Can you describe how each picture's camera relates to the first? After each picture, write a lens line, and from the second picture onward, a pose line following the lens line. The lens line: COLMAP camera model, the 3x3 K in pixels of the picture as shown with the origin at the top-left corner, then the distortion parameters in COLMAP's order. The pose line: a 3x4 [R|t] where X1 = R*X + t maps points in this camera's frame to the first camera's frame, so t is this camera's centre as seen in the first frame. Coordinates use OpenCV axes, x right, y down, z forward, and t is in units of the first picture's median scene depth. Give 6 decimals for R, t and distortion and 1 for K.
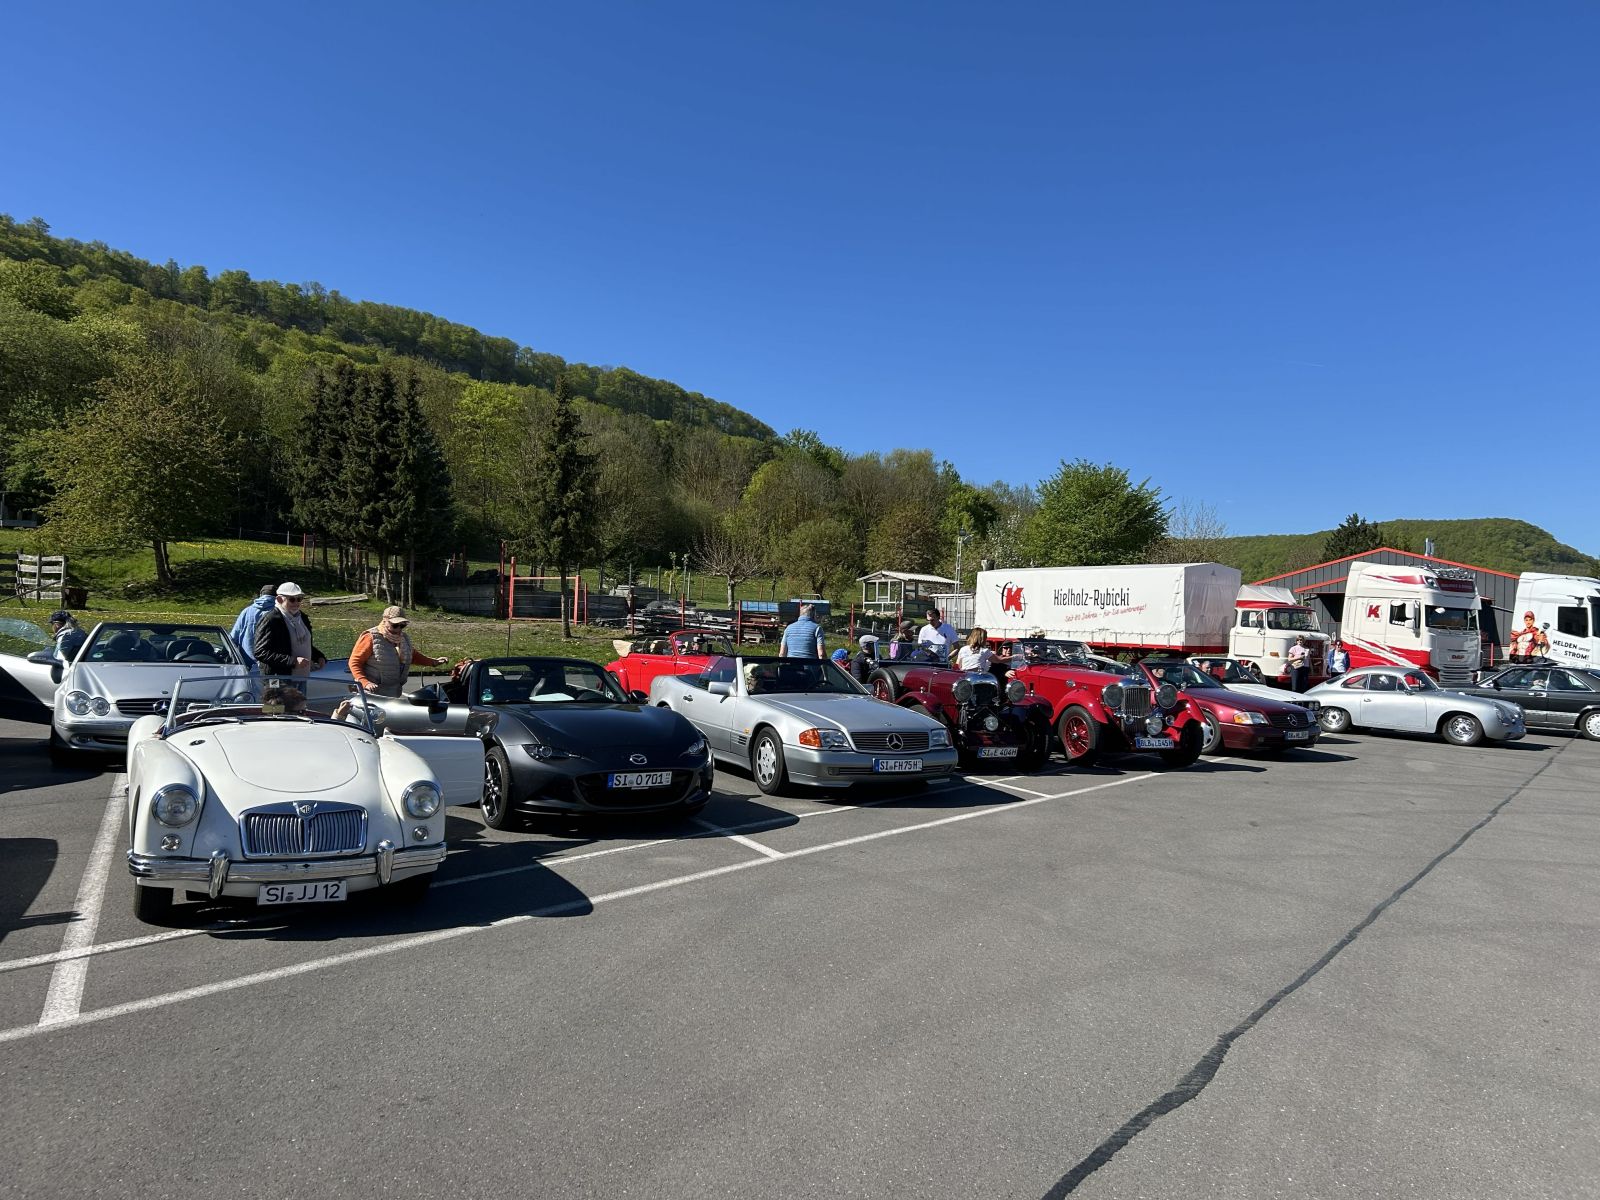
lens RADIAL K [[1239.2, 0, 800.0], [0, 1239.2, 600.0], [0, 0, 1]] dist [0.029595, -0.004160]
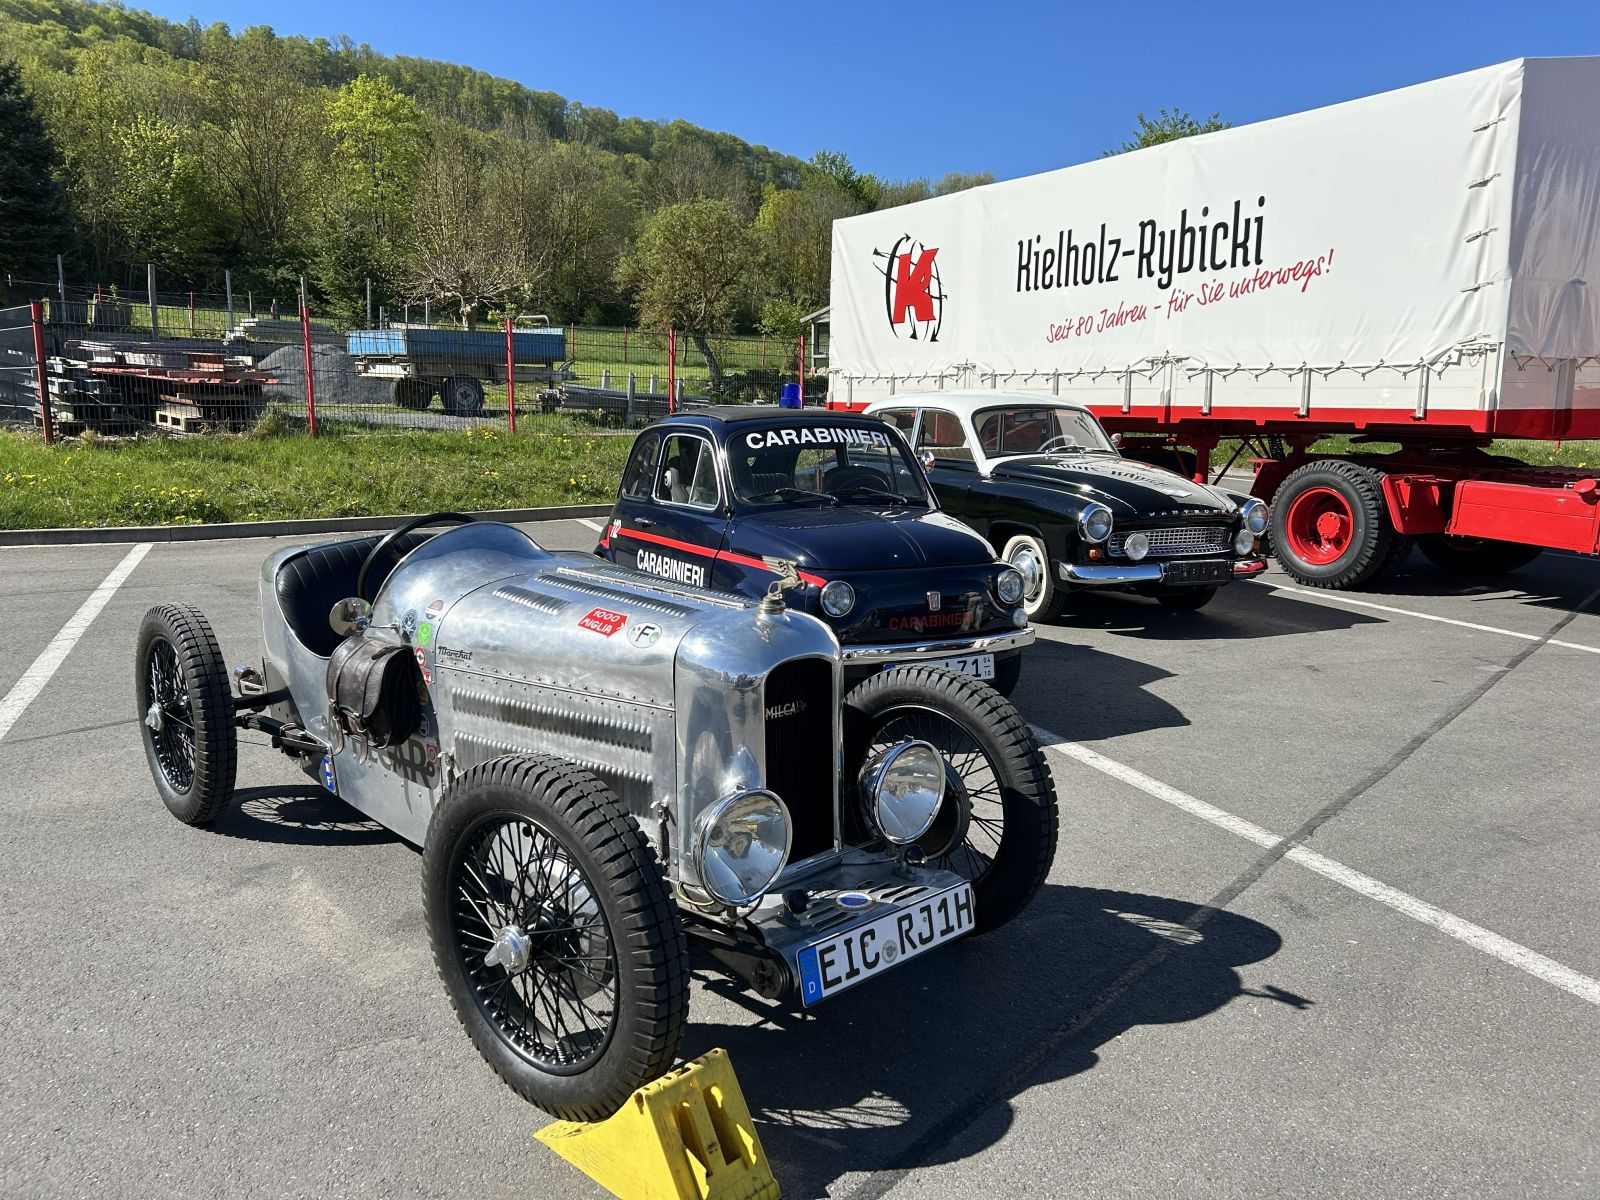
lens RADIAL K [[1123.2, 0, 829.3], [0, 1123.2, 597.8], [0, 0, 1]] dist [0.012178, -0.000315]
pose [[0.996479, -0.010241, -0.083210, 0.159929], [0.025873, 0.981630, 0.189030, 0.022563], [0.079746, -0.190517, 0.978439, 0.620124]]
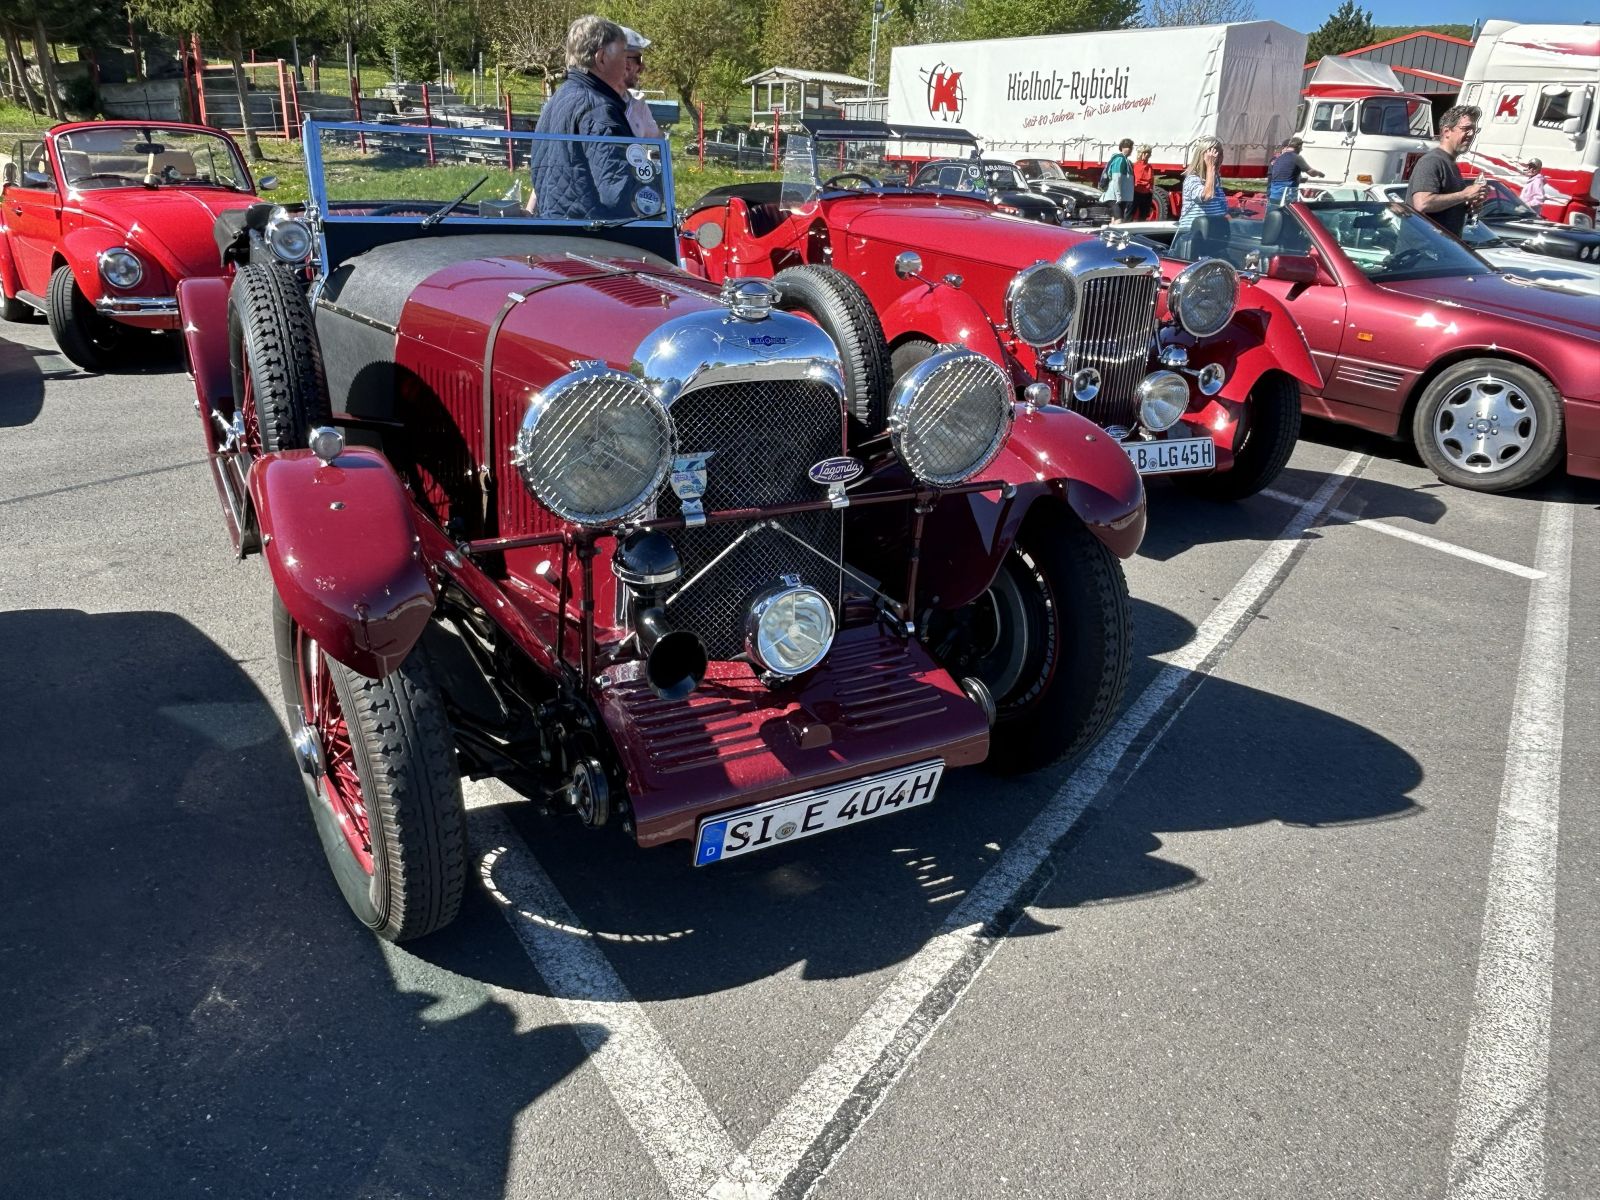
lens RADIAL K [[1173.3, 0, 800.0], [0, 1173.3, 600.0], [0, 0, 1]] dist [-0.001672, -0.011857]
pose [[0.998331, -0.026813, 0.051147, 0.052633], [0.005631, 0.926653, 0.375876, 0.013476], [-0.057473, -0.374961, 0.925257, 0.307240]]
